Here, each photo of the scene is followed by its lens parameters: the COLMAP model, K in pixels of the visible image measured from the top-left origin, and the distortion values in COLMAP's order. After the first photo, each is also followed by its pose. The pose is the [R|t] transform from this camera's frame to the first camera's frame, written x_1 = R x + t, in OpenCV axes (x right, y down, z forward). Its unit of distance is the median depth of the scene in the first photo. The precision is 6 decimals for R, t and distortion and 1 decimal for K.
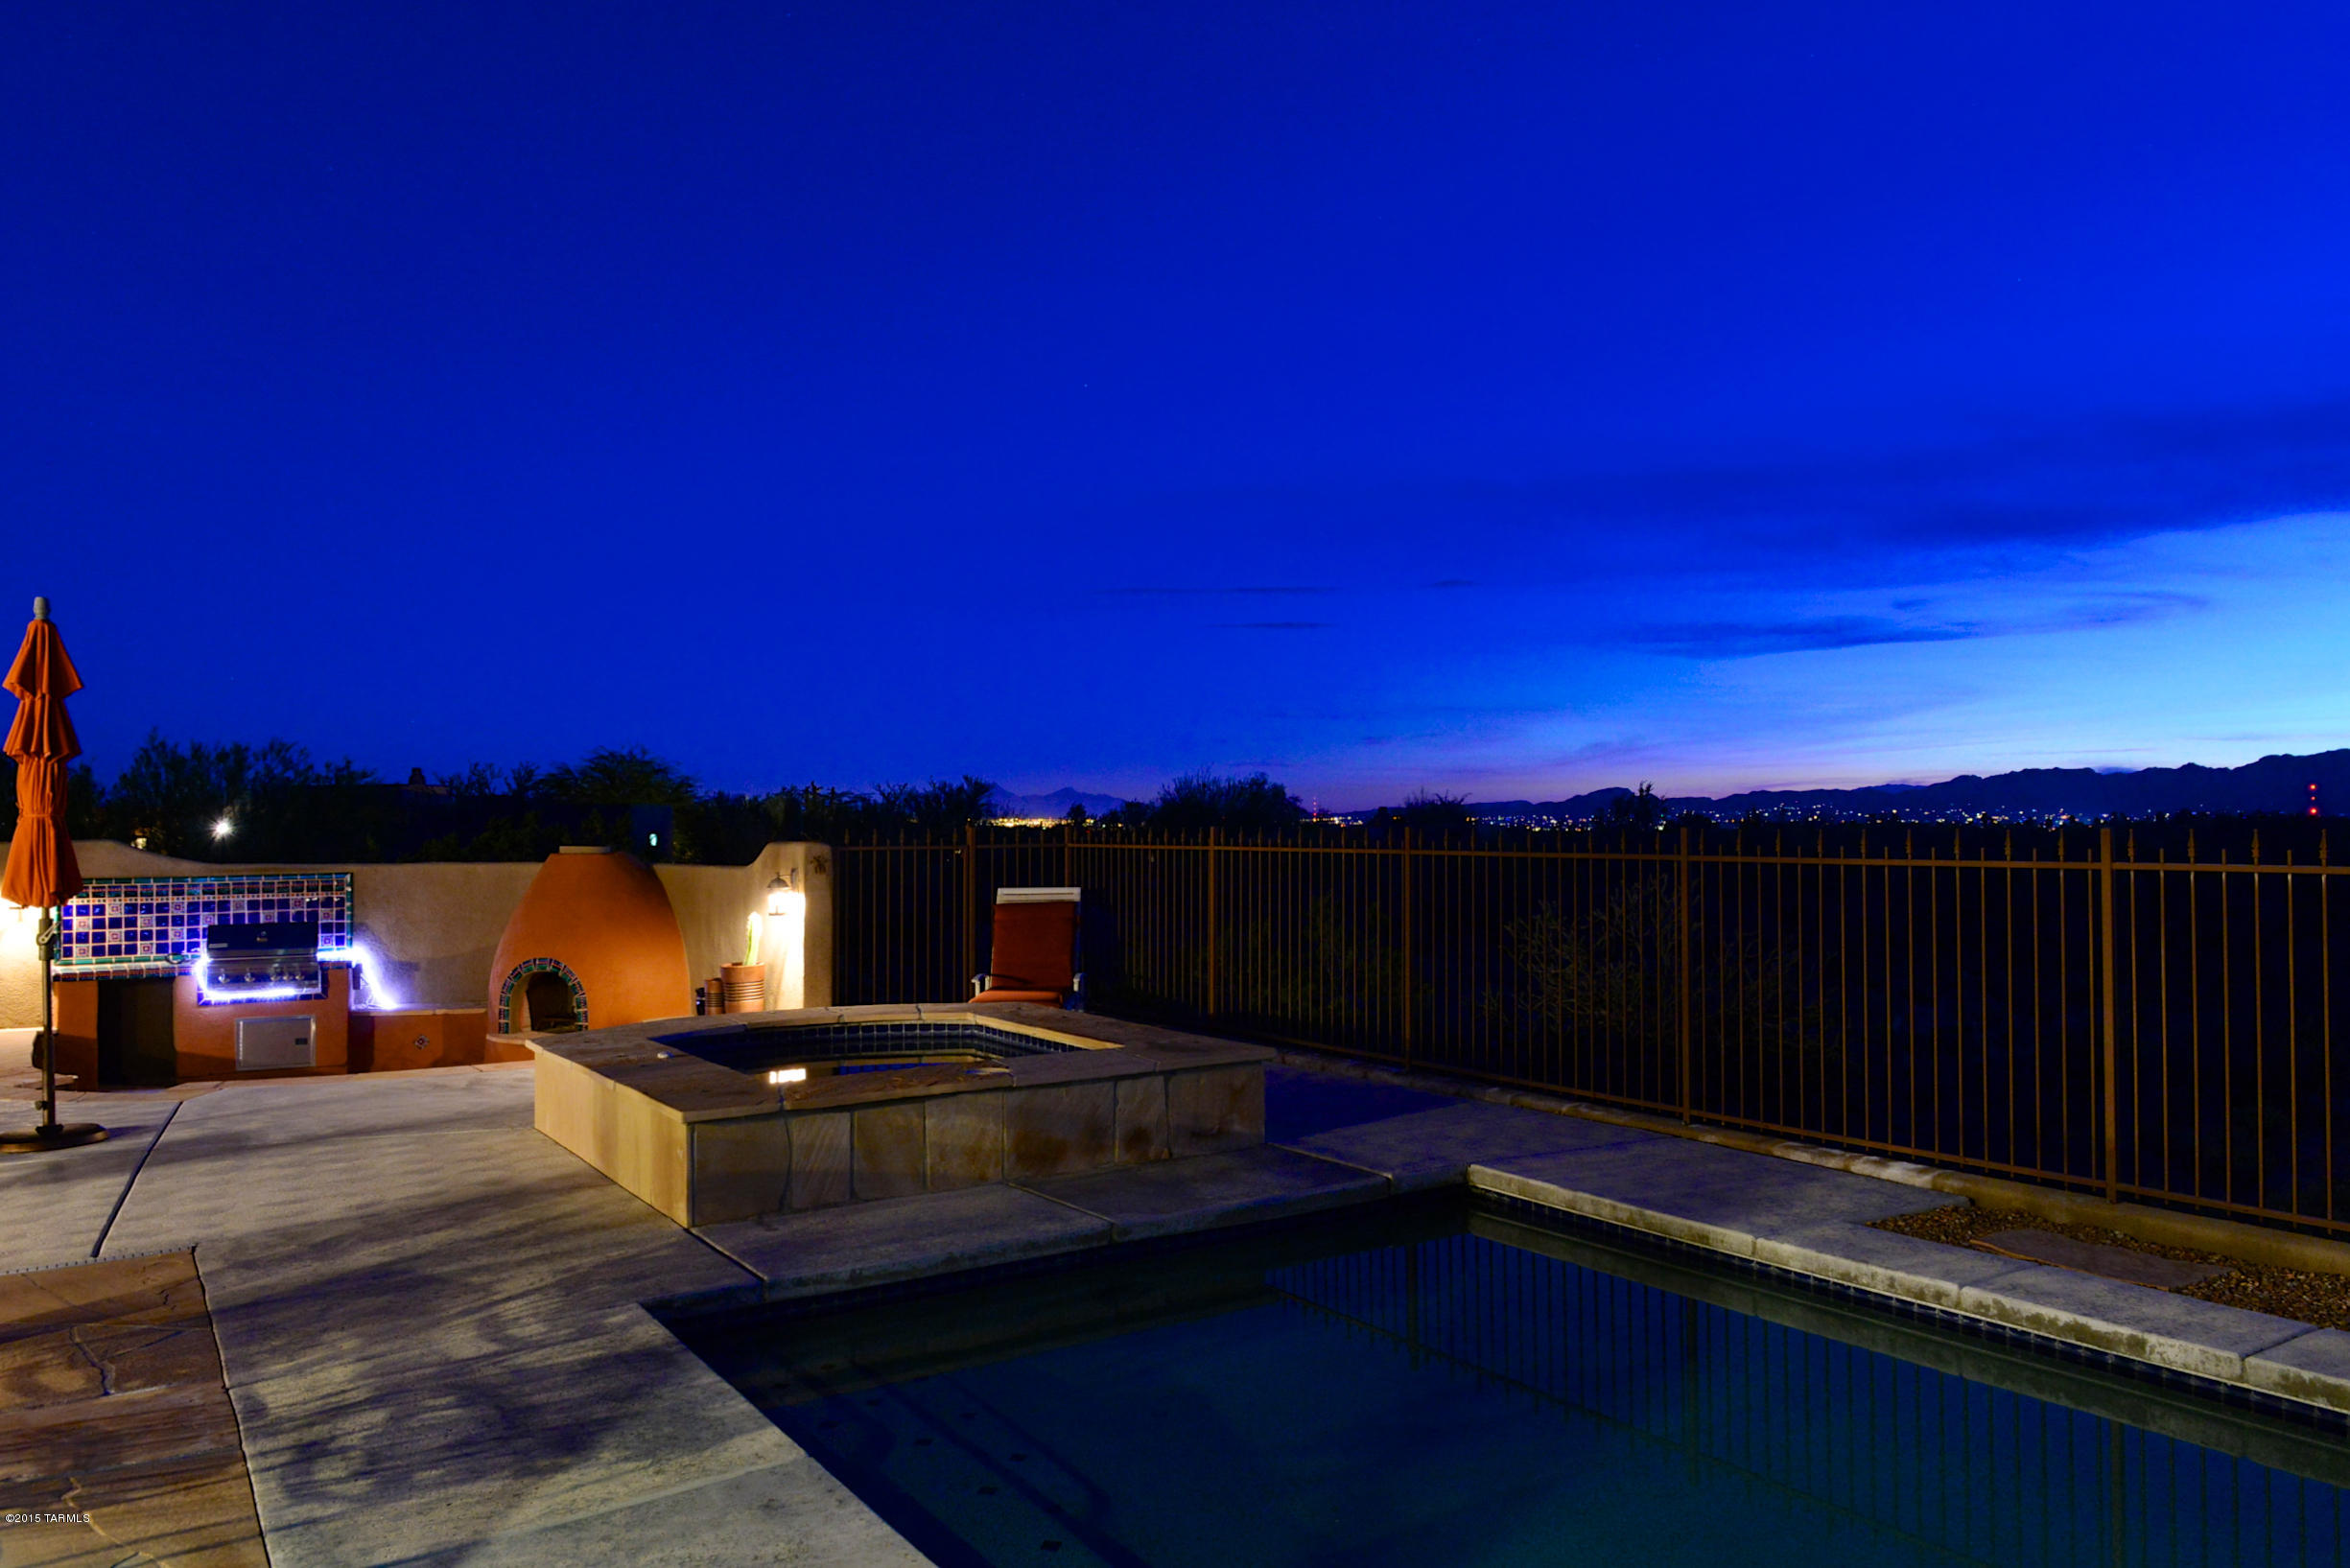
lens RADIAL K [[1647.2, 0, 1188.5], [0, 1647.2, 779.7], [0, 0, 1]] dist [-0.023276, -0.002002]
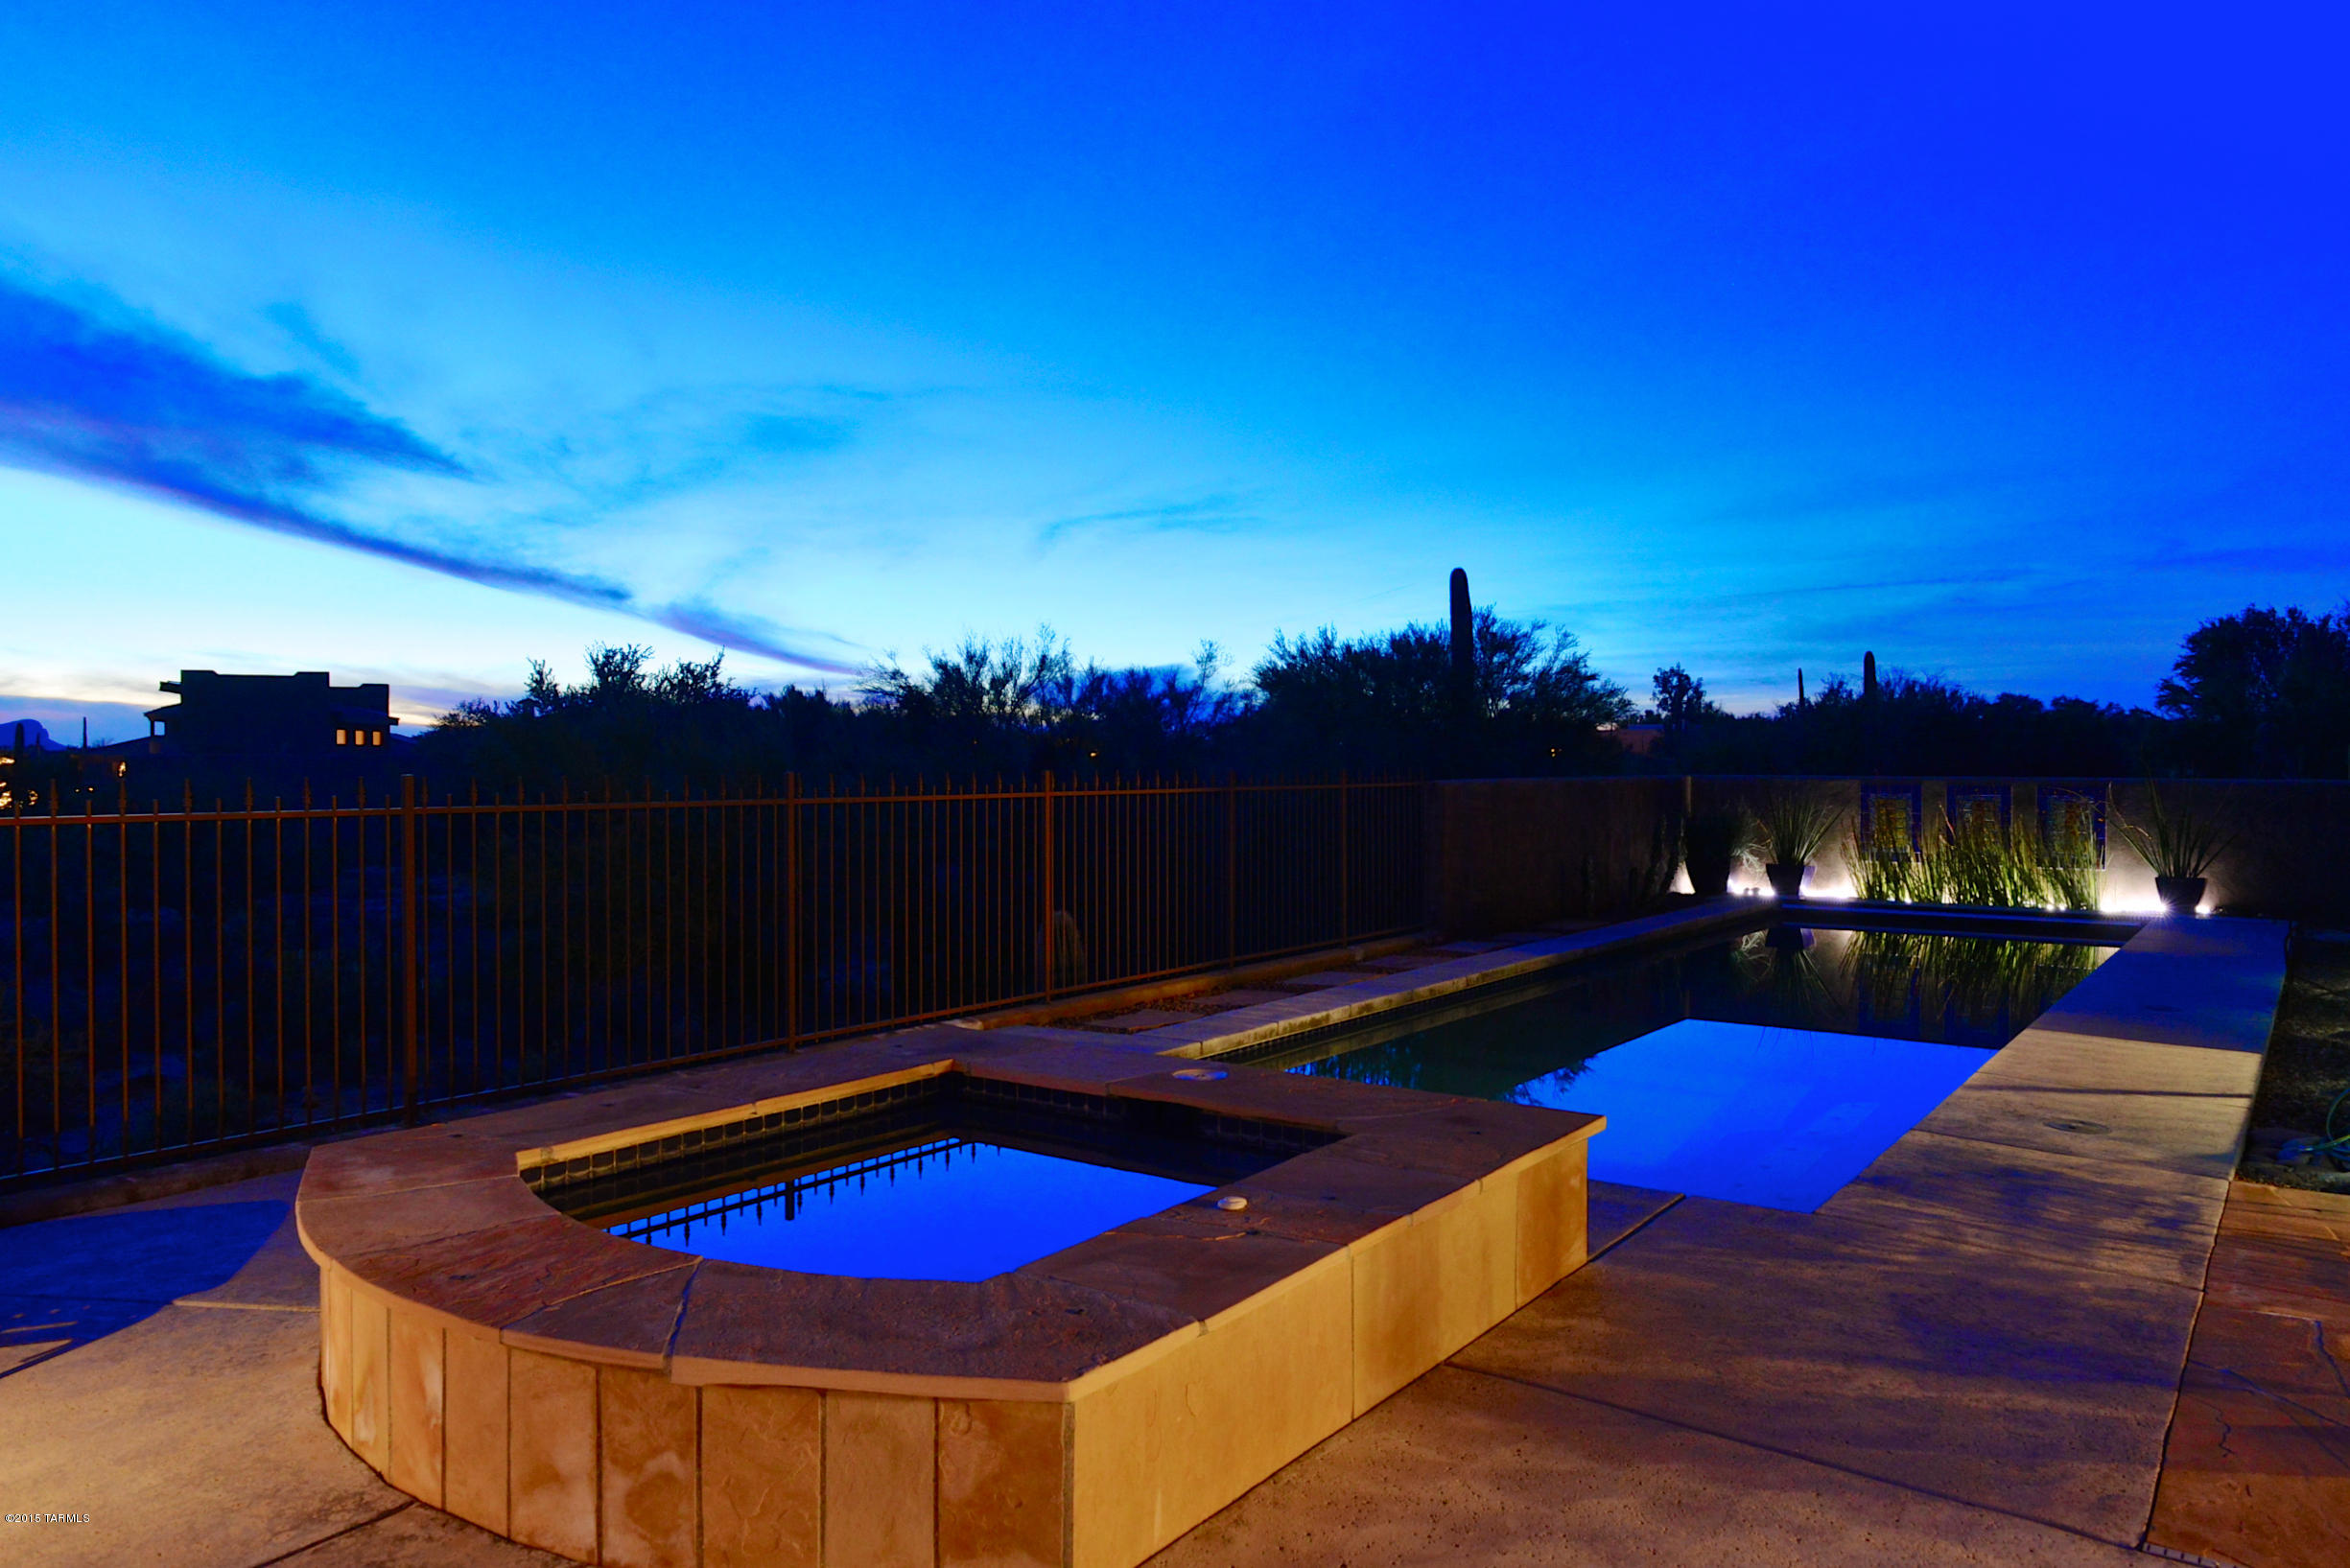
lens RADIAL K [[1619.9, 0, 1172.6], [0, 1619.9, 778.7], [0, 0, 1]] dist [-0.001149, -0.016973]
pose [[-0.349424, -0.006901, 0.936939, -0.454354], [-0.021230, 0.999774, -0.000554, 0.017154], [-0.936724, -0.020085, -0.349492, 0.679893]]
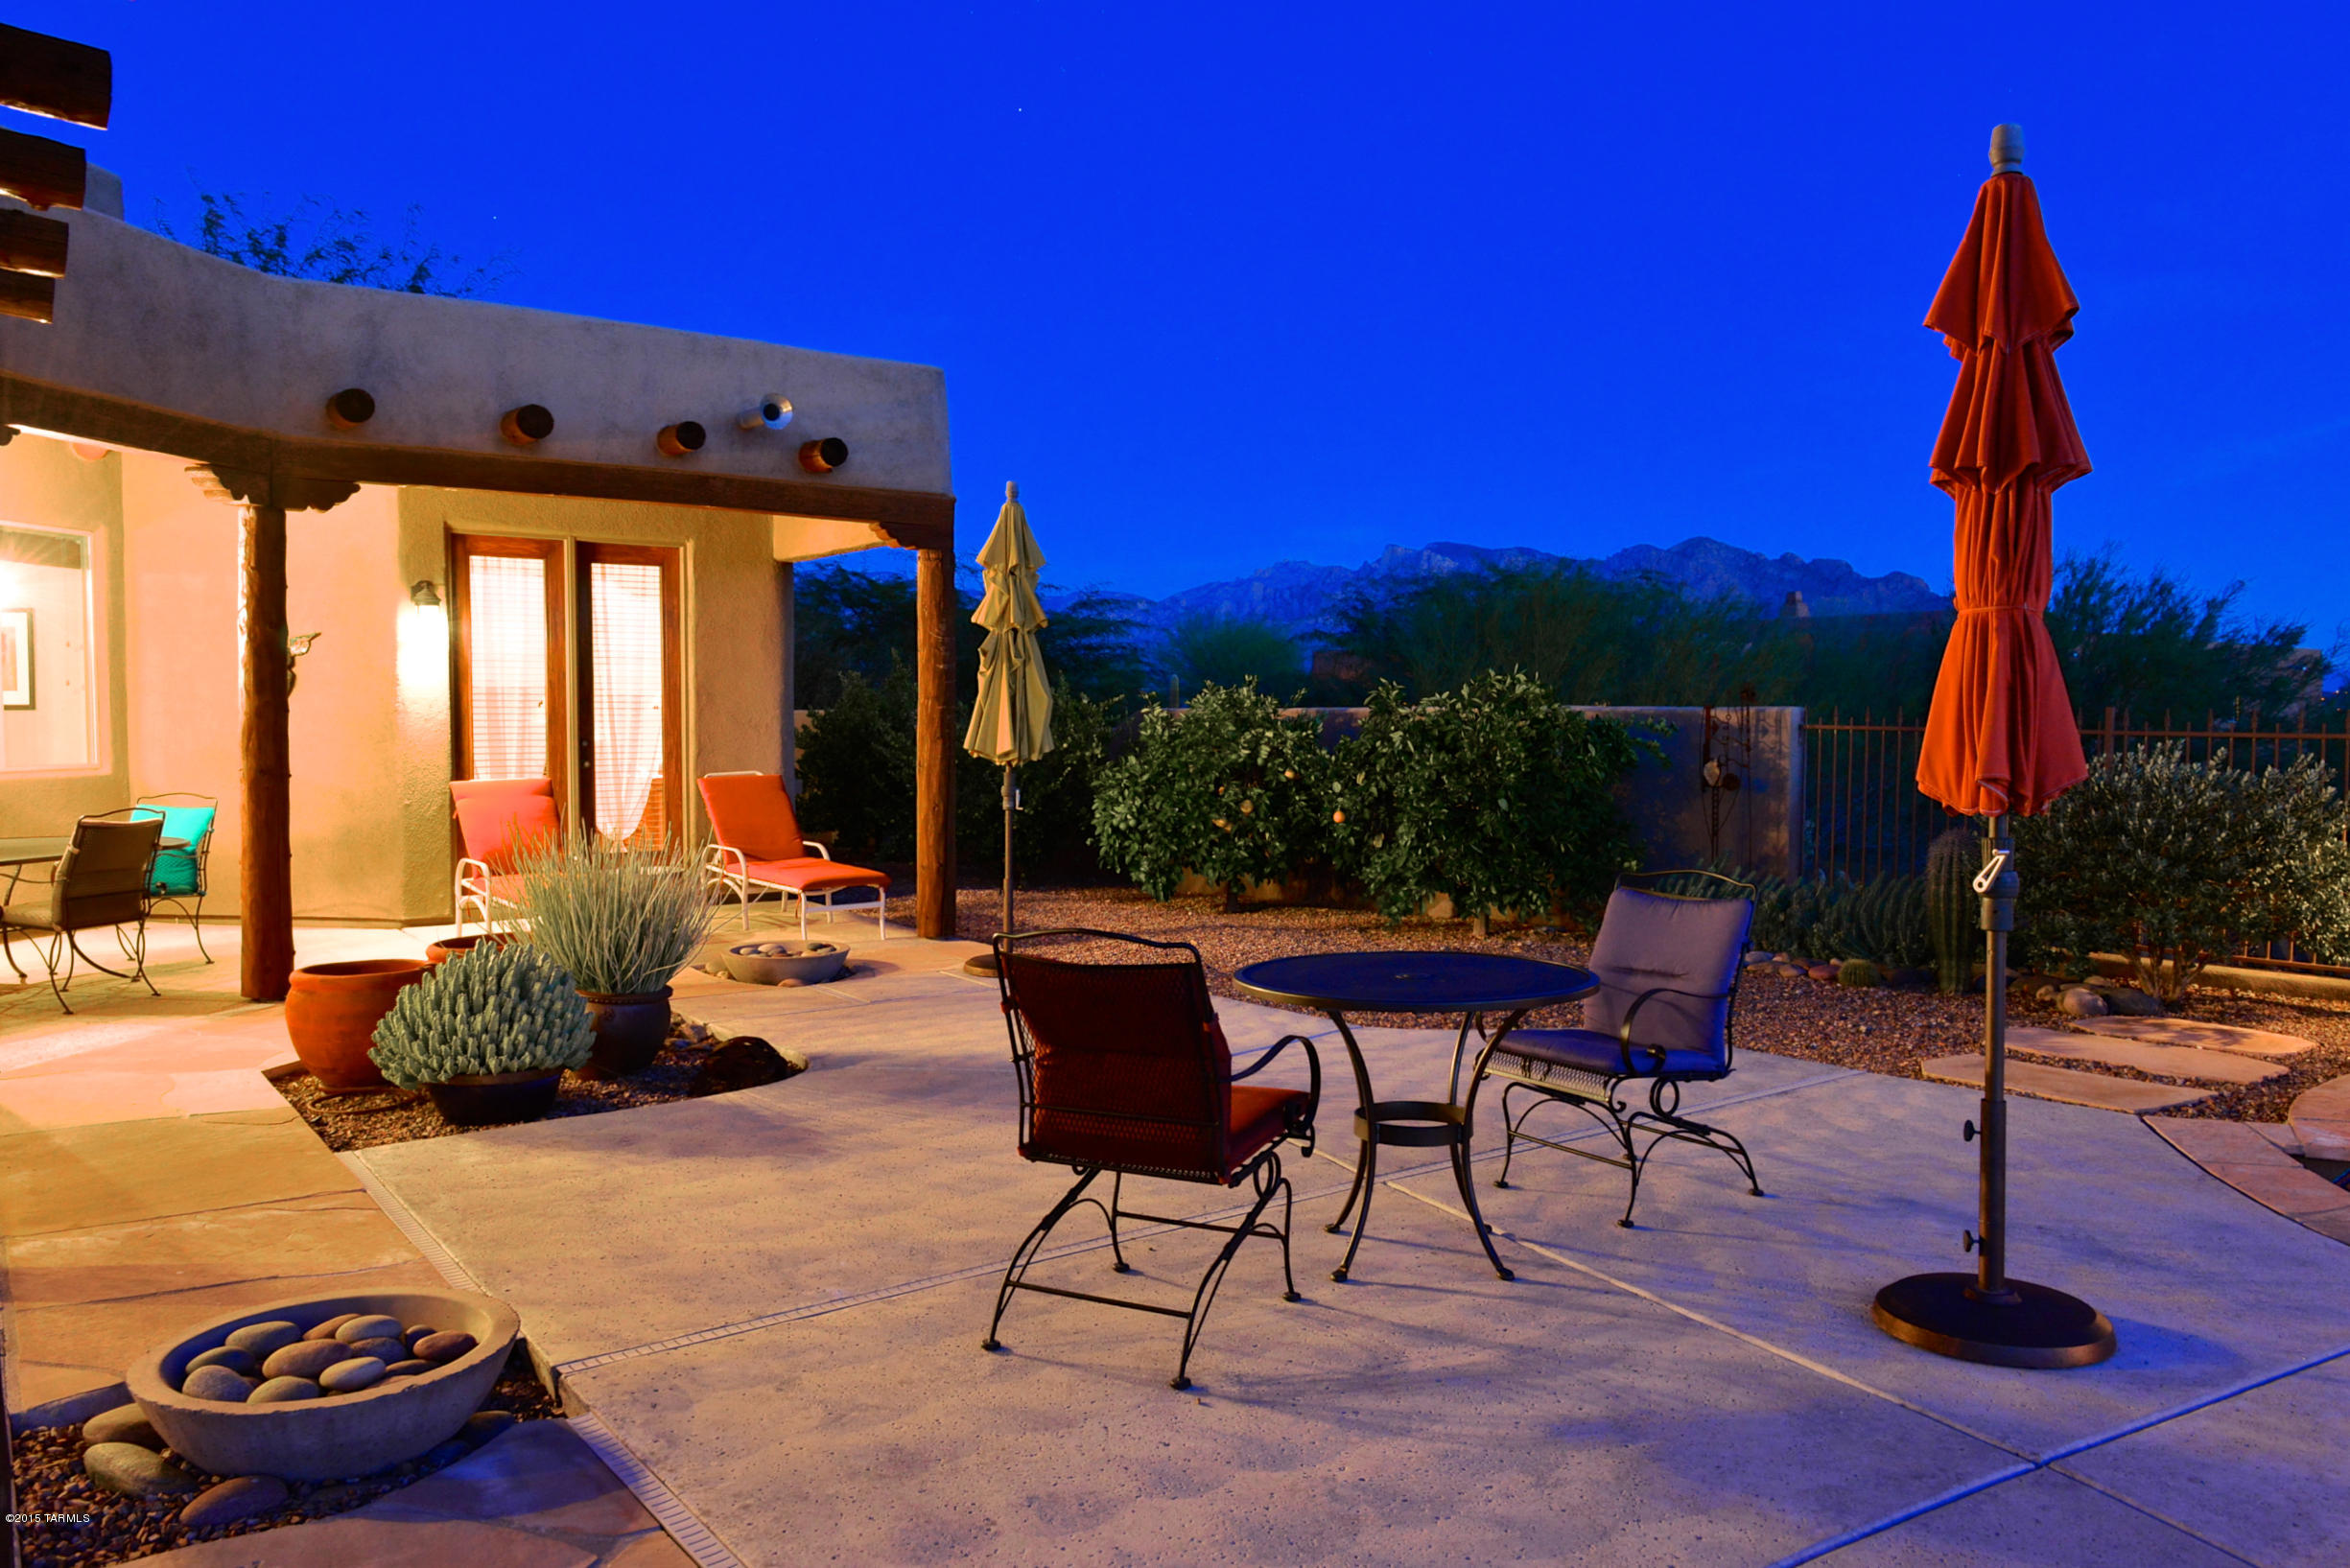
lens RADIAL K [[1619.9, 0, 1172.6], [0, 1619.9, 778.7], [0, 0, 1]] dist [-0.001149, -0.016973]
pose [[0.048982, 0.043737, -0.997842, -0.156363], [0.023015, 0.998726, 0.044906, 0.025136], [0.998534, -0.025164, 0.047913, 0.448541]]
